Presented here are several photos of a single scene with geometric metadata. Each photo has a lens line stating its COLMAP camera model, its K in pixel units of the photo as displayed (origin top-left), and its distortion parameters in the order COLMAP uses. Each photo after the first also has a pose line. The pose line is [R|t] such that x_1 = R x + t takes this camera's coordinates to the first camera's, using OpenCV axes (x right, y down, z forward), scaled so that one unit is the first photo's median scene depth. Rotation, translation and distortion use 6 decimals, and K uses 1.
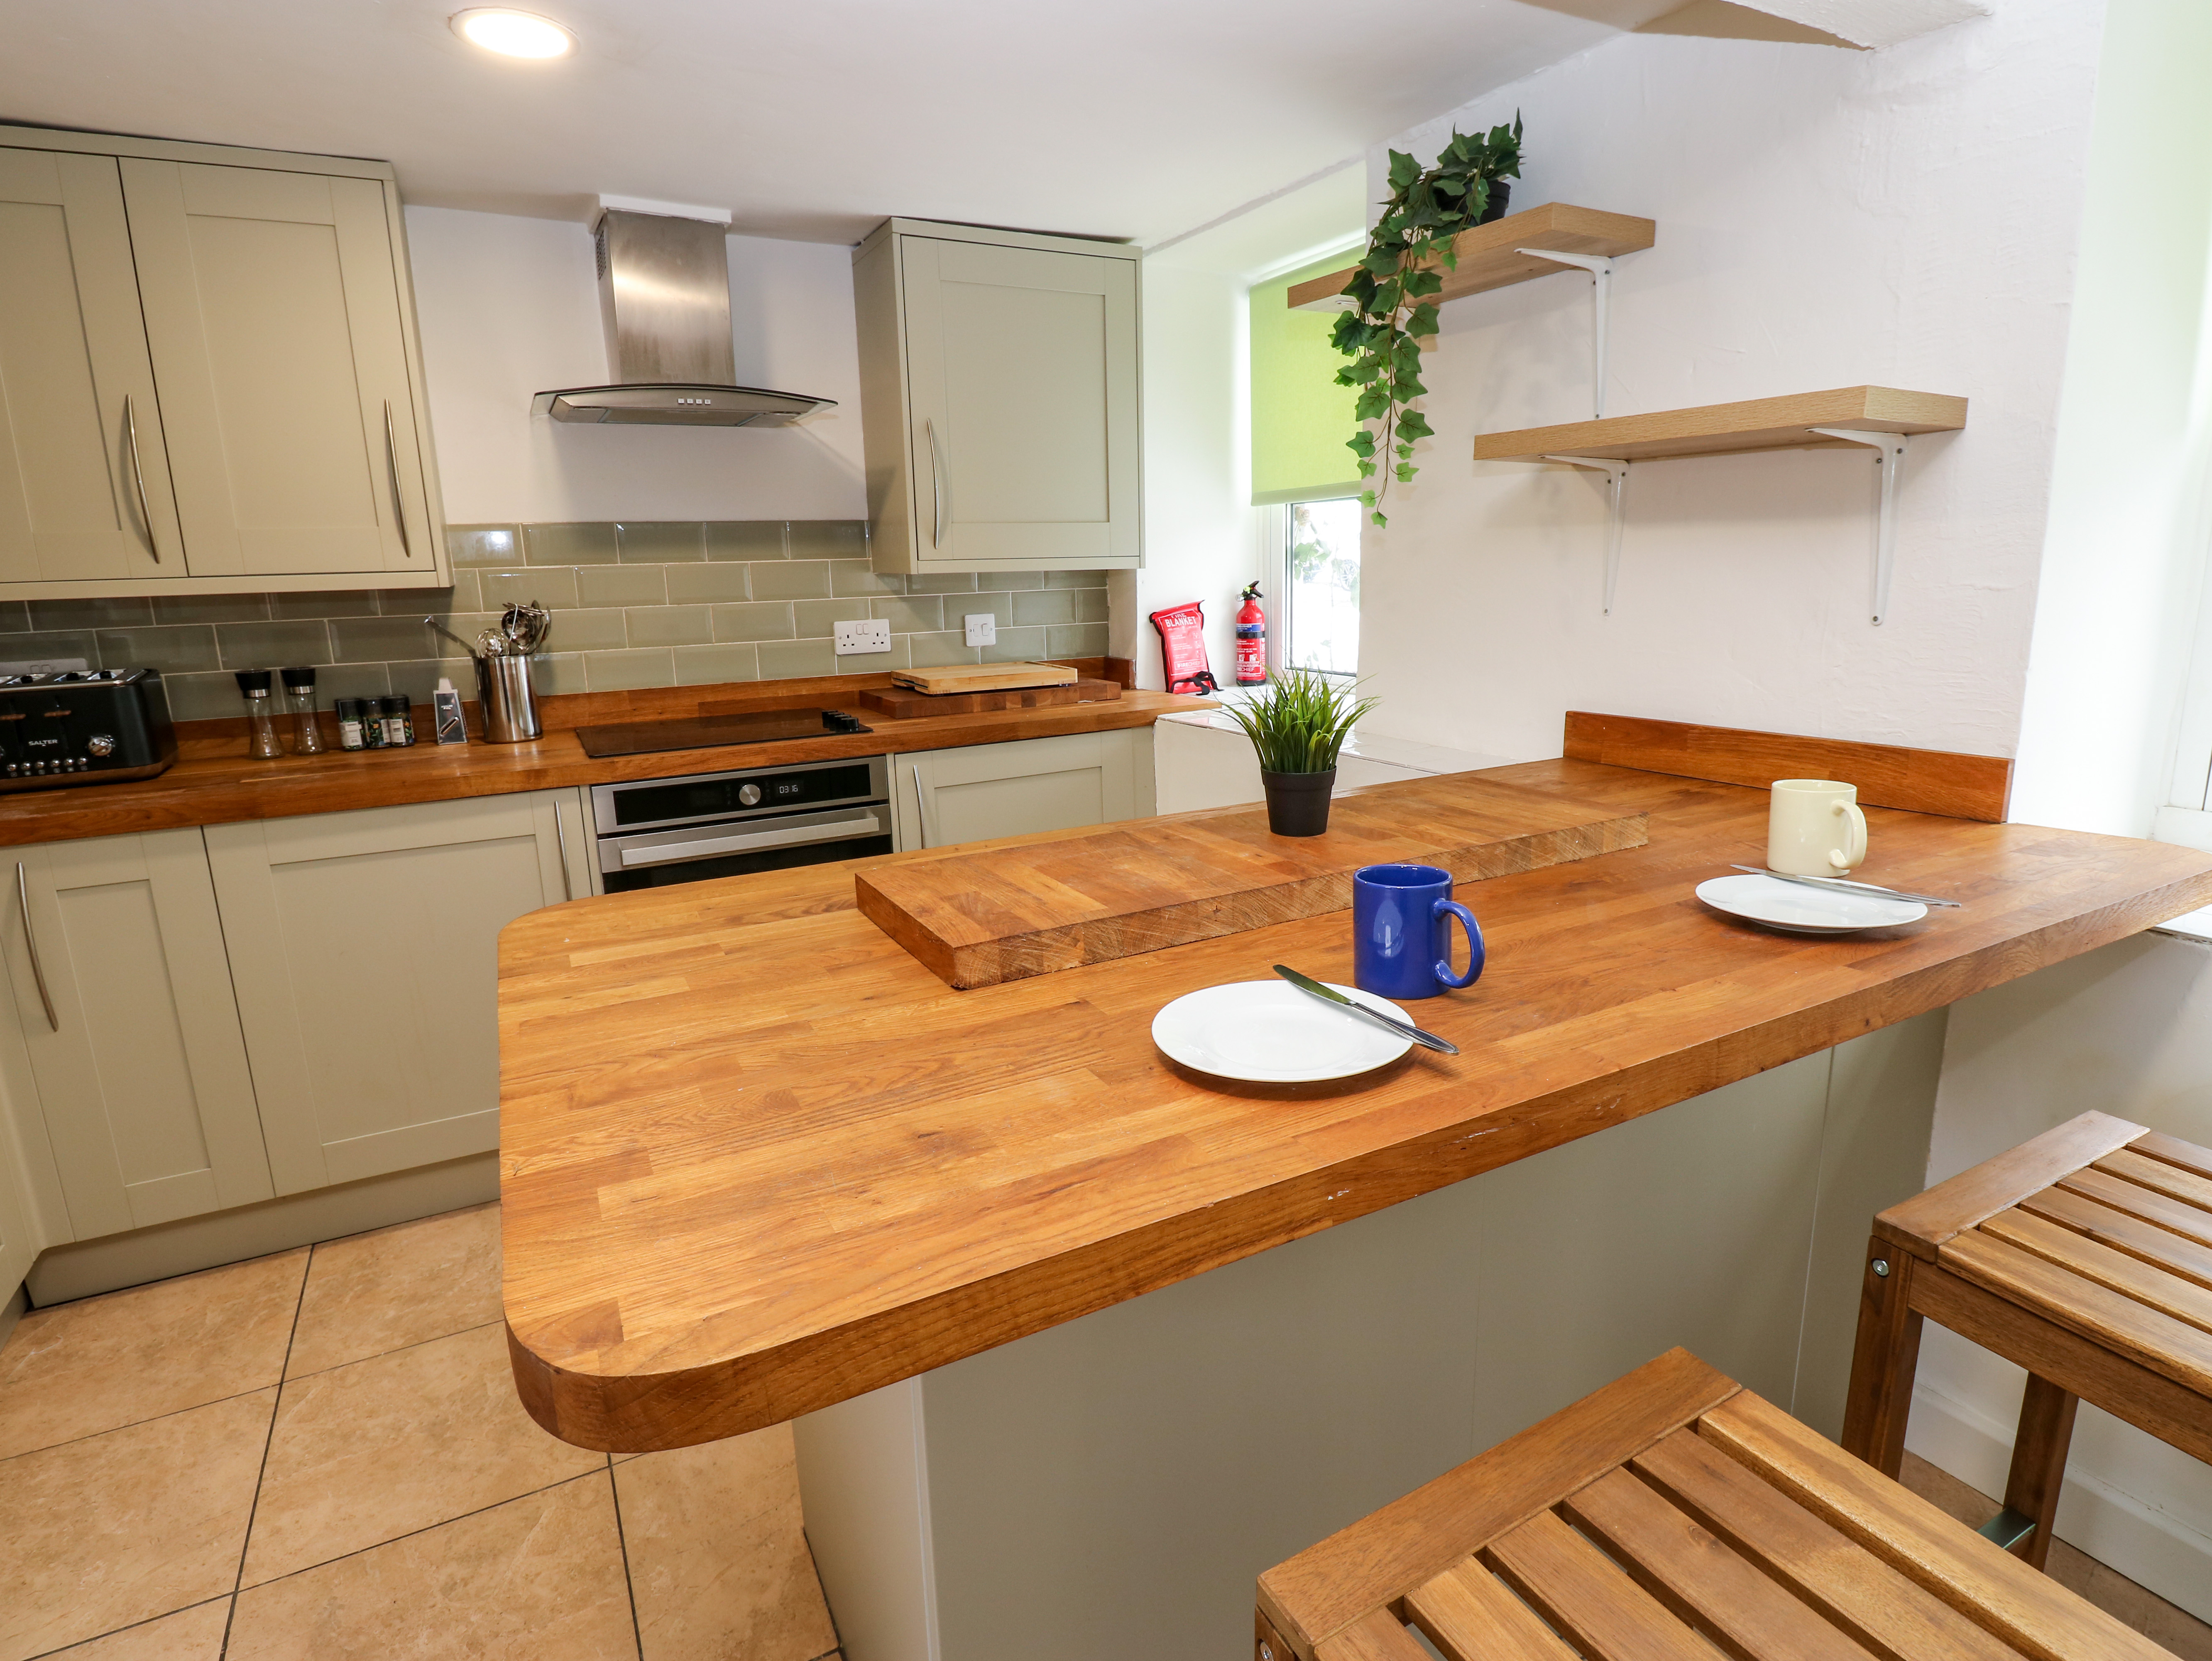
lens RADIAL K [[1152.6, 0, 1123.4], [0, 1152.6, 803.7], [0, 0, 1]] dist [0.003334, -0.016277]
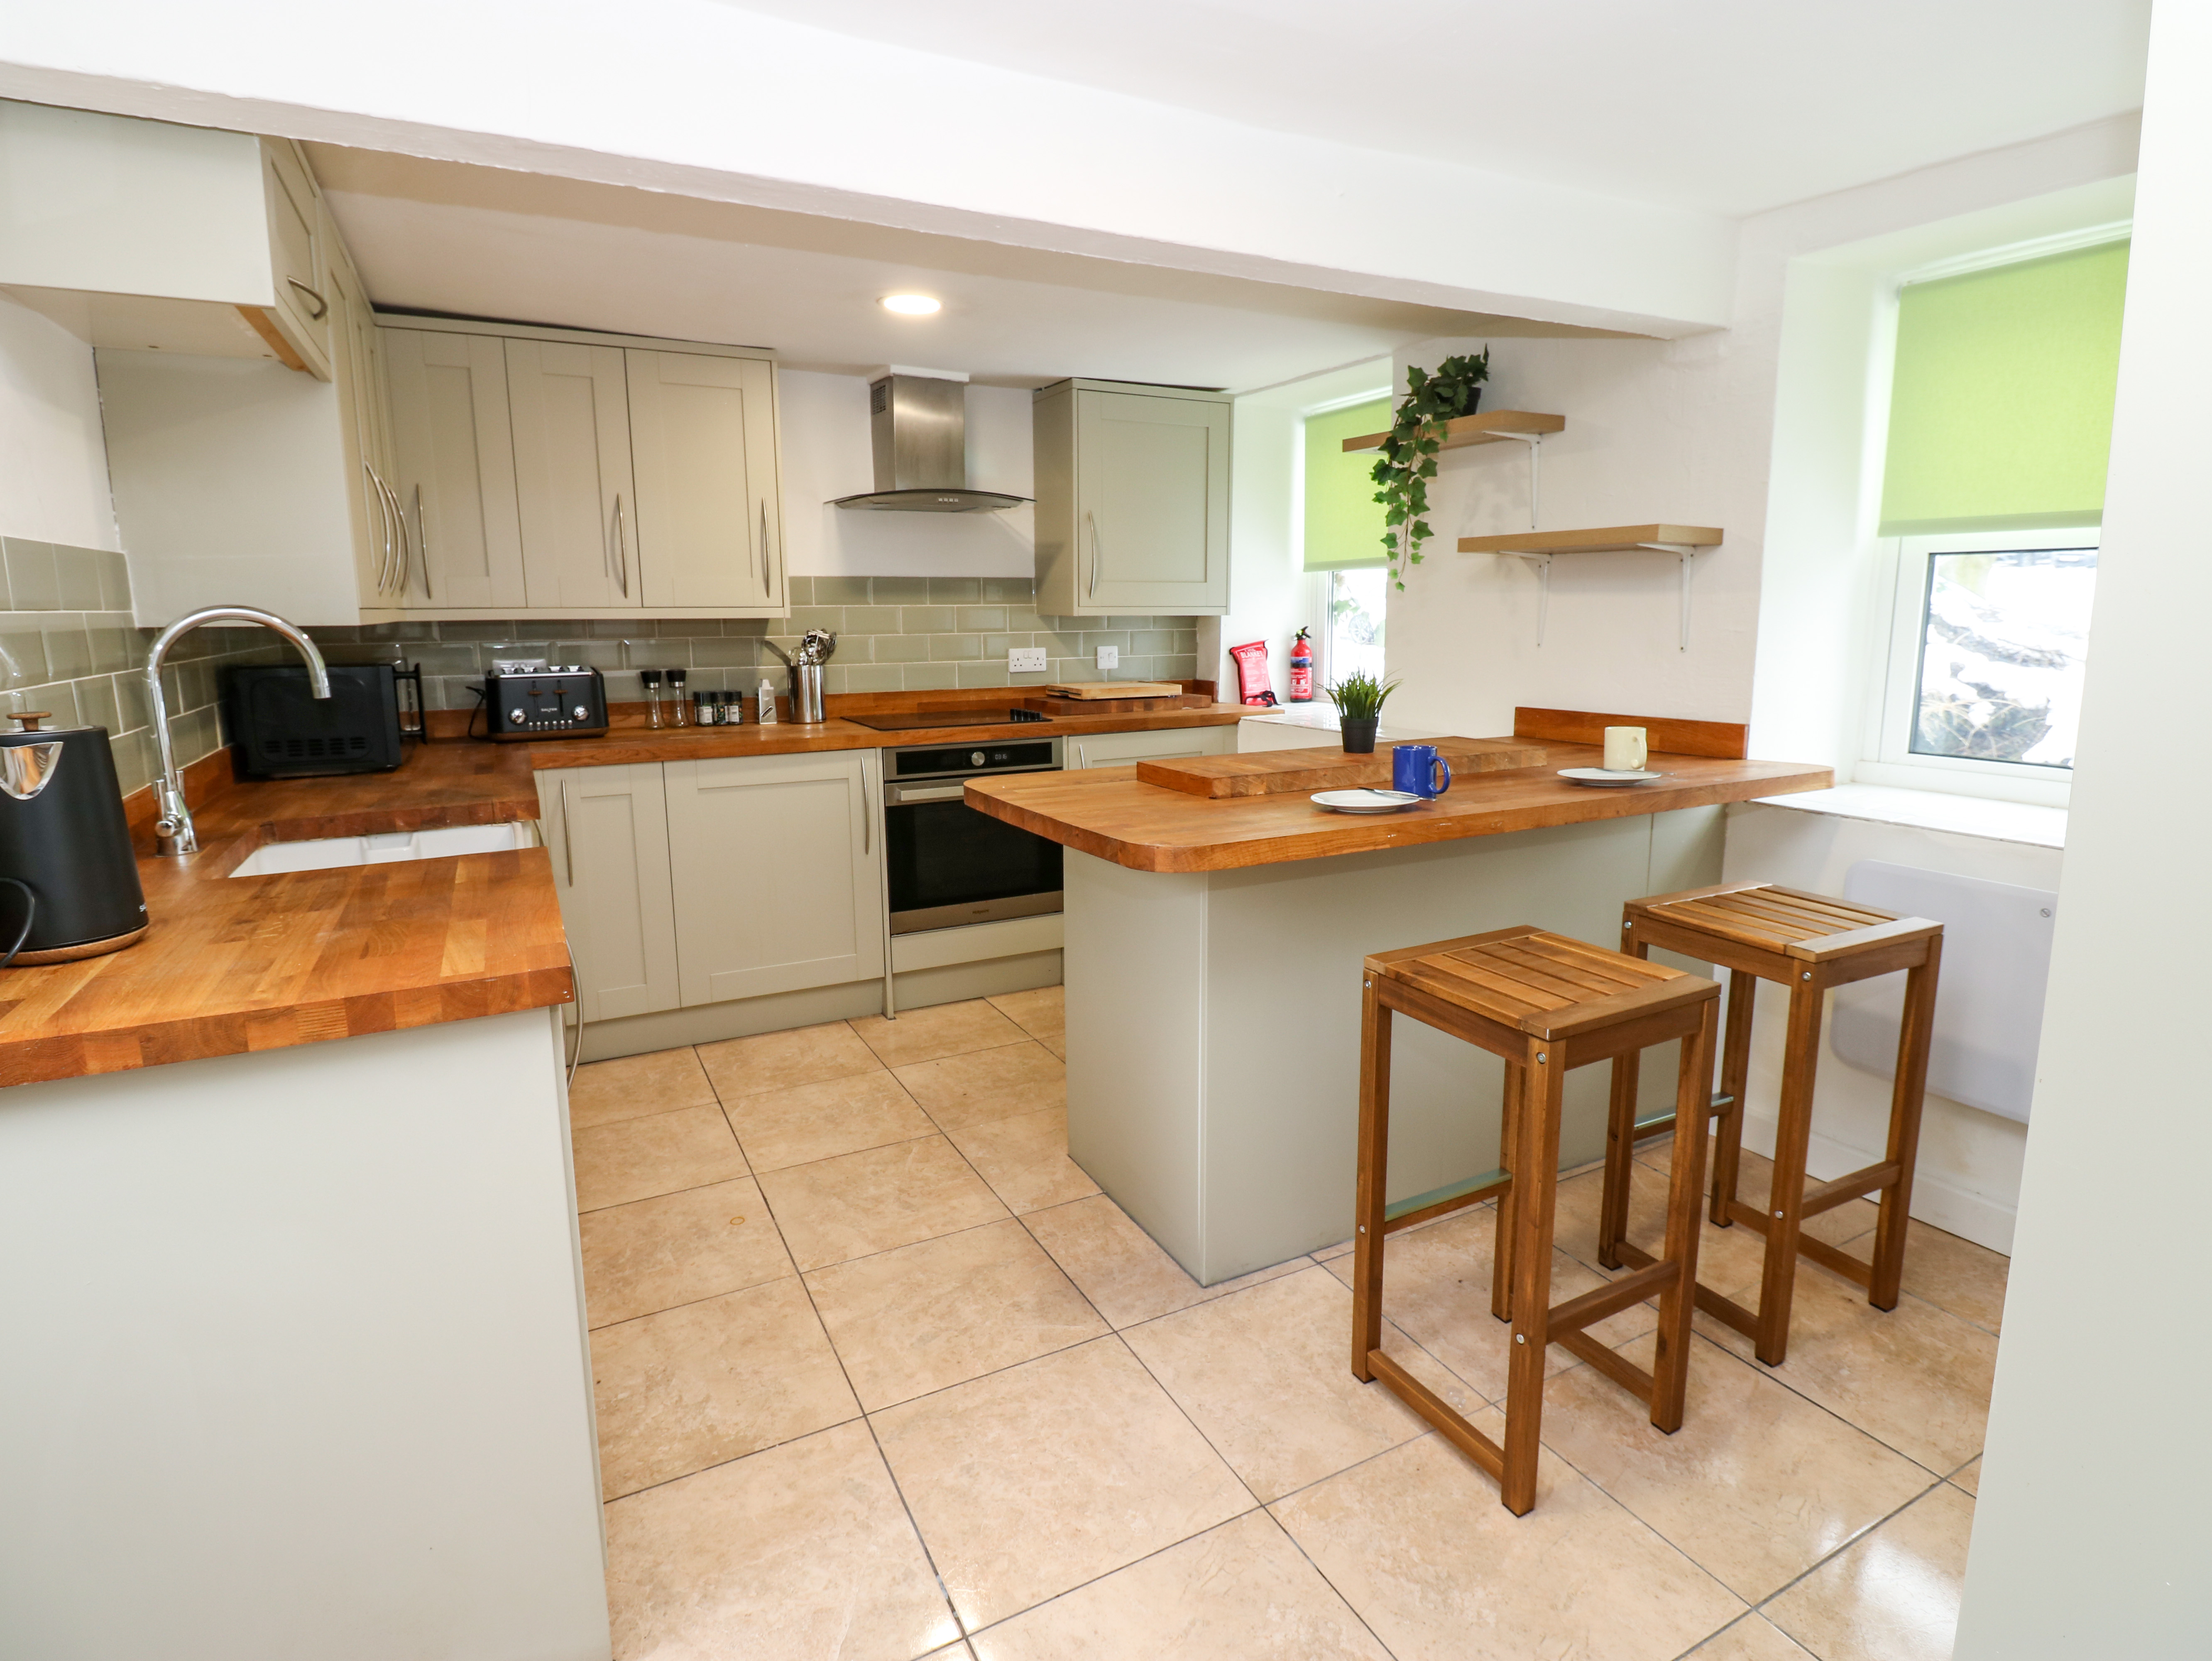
lens RADIAL K [[1152.6, 0, 1123.4], [0, 1152.6, 803.7], [0, 0, 1]] dist [0.003334, -0.016277]
pose [[0.999805, 0.019009, -0.005367, -0.123491], [-0.019221, 0.998899, -0.042794, 0.109919], [0.004547, 0.042888, 0.999070, -0.493236]]
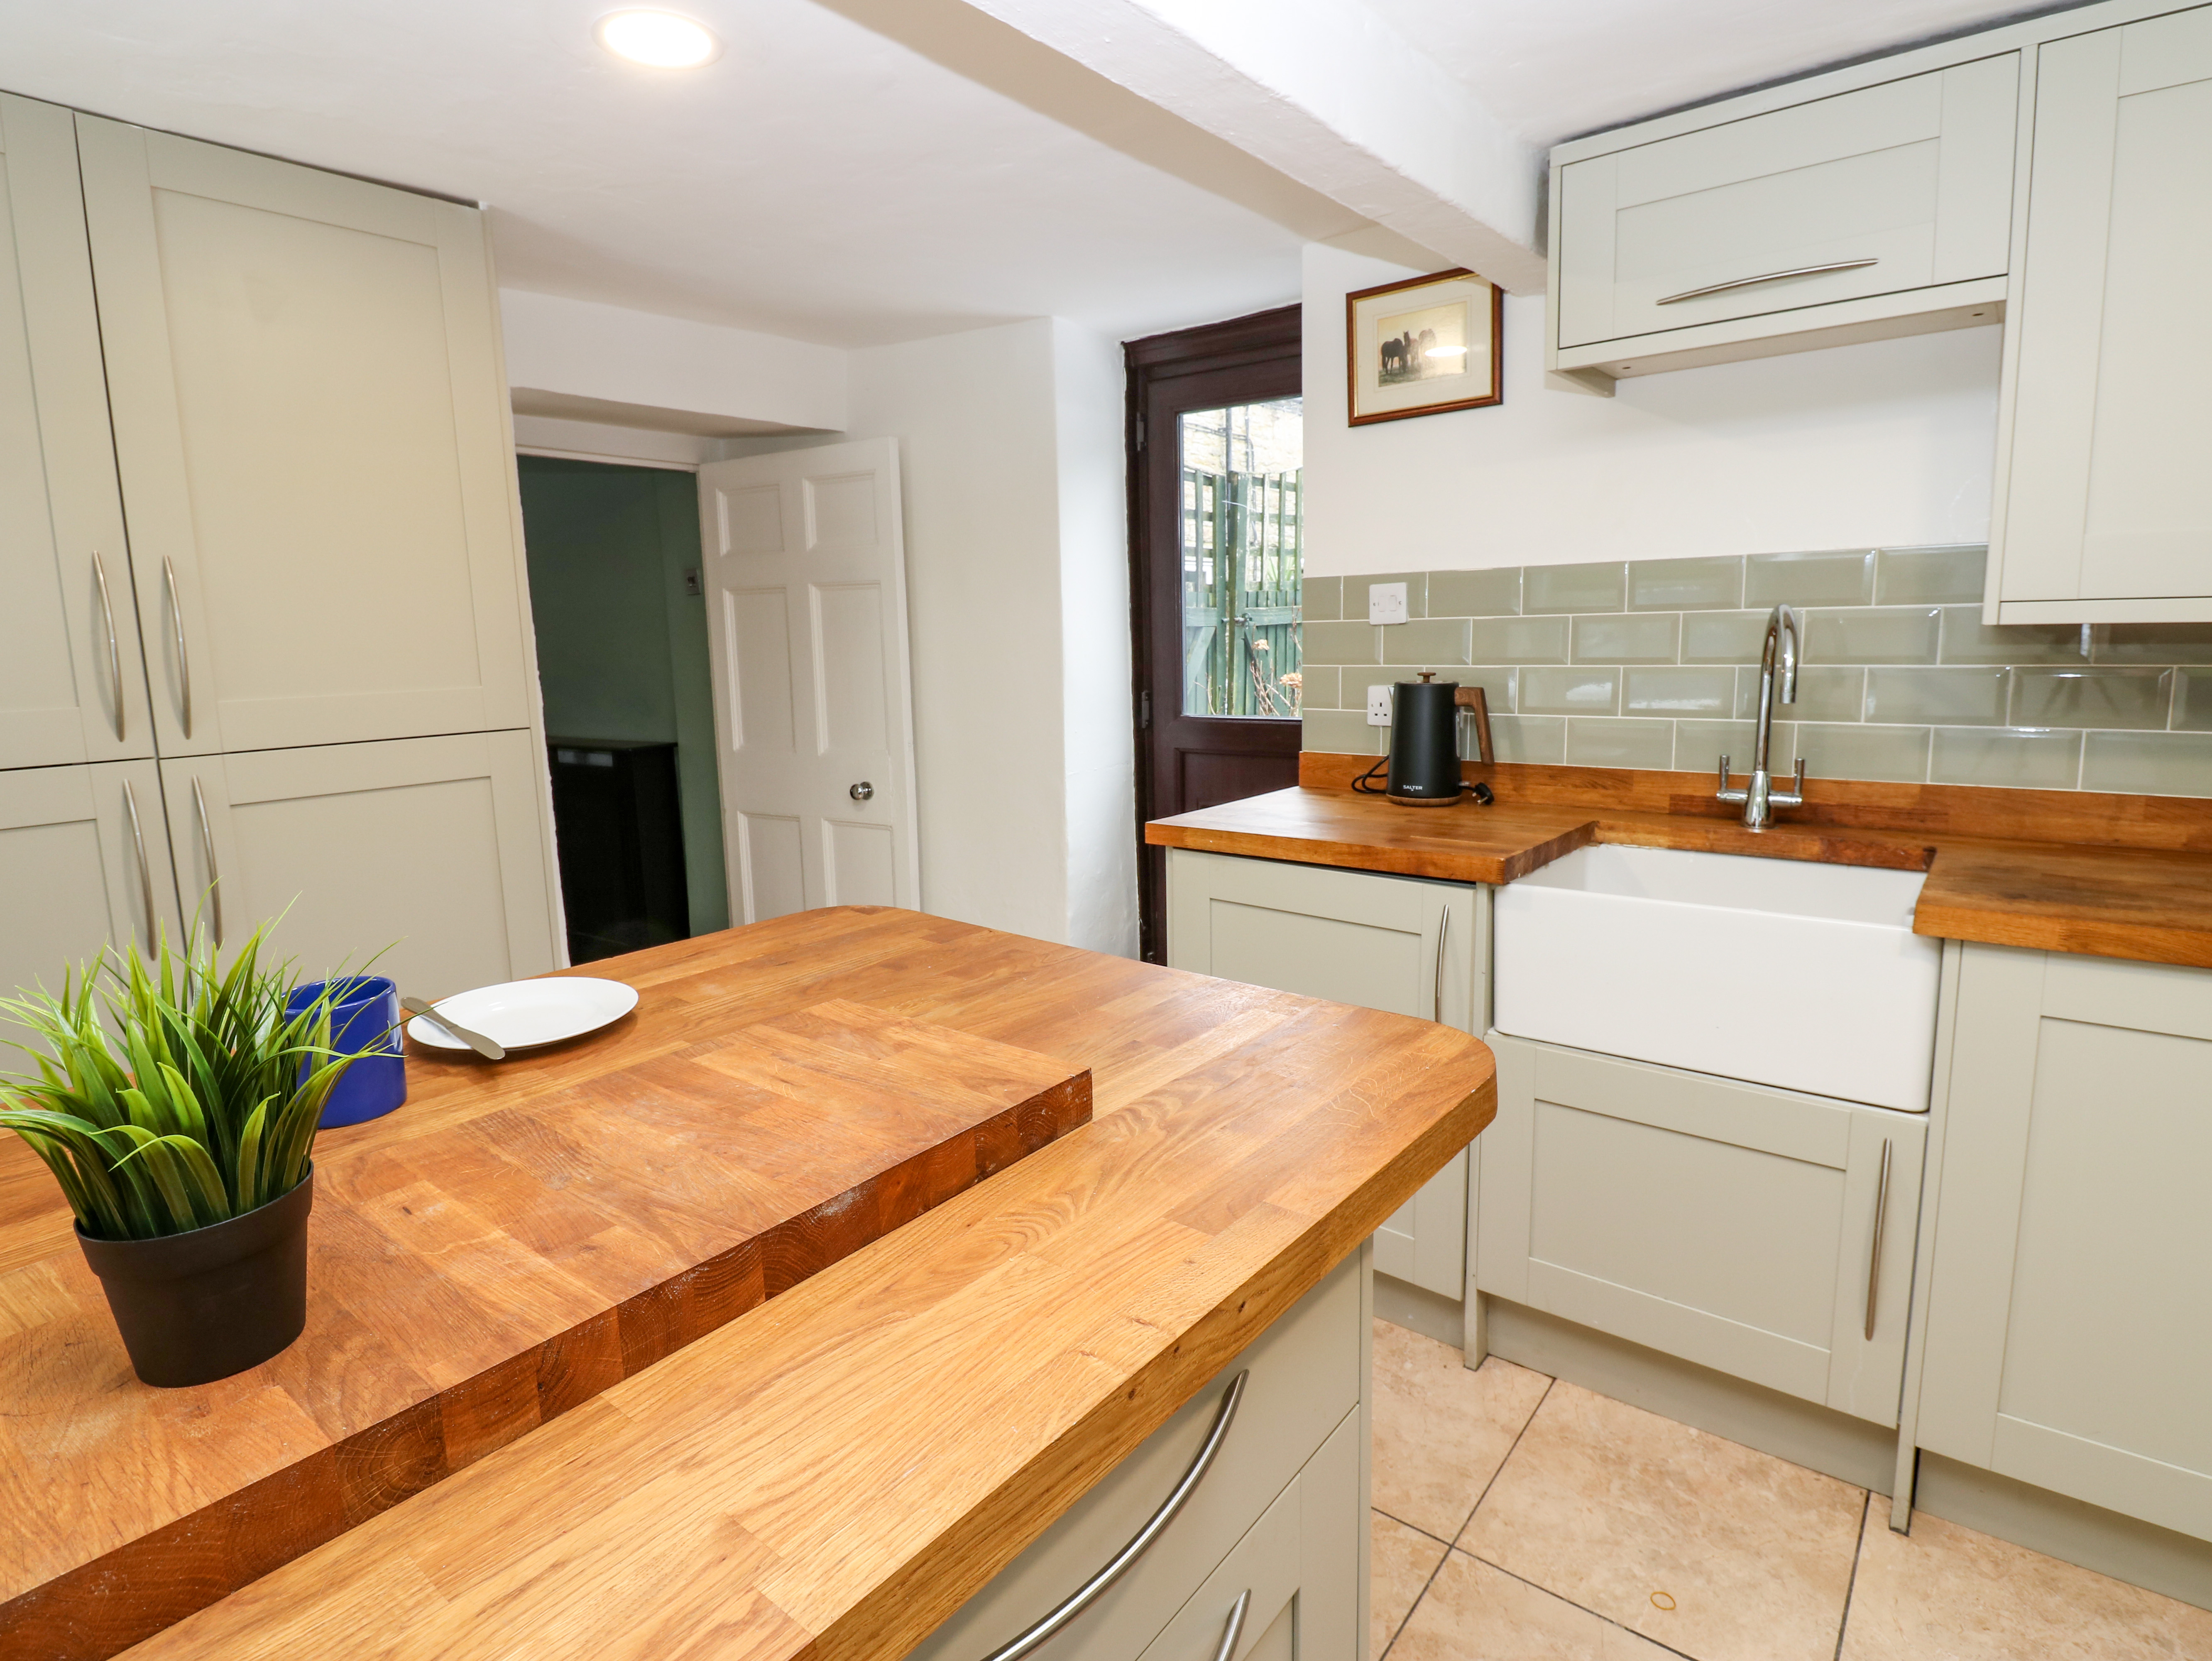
lens RADIAL K [[1152.6, 0, 1123.4], [0, 1152.6, 803.7], [0, 0, 1]] dist [0.003334, -0.016277]
pose [[-0.917808, 0.106121, -0.382579, -0.001074], [-0.035556, 0.937774, 0.345422, -0.168133], [0.395429, 0.330634, -0.856923, 0.789076]]
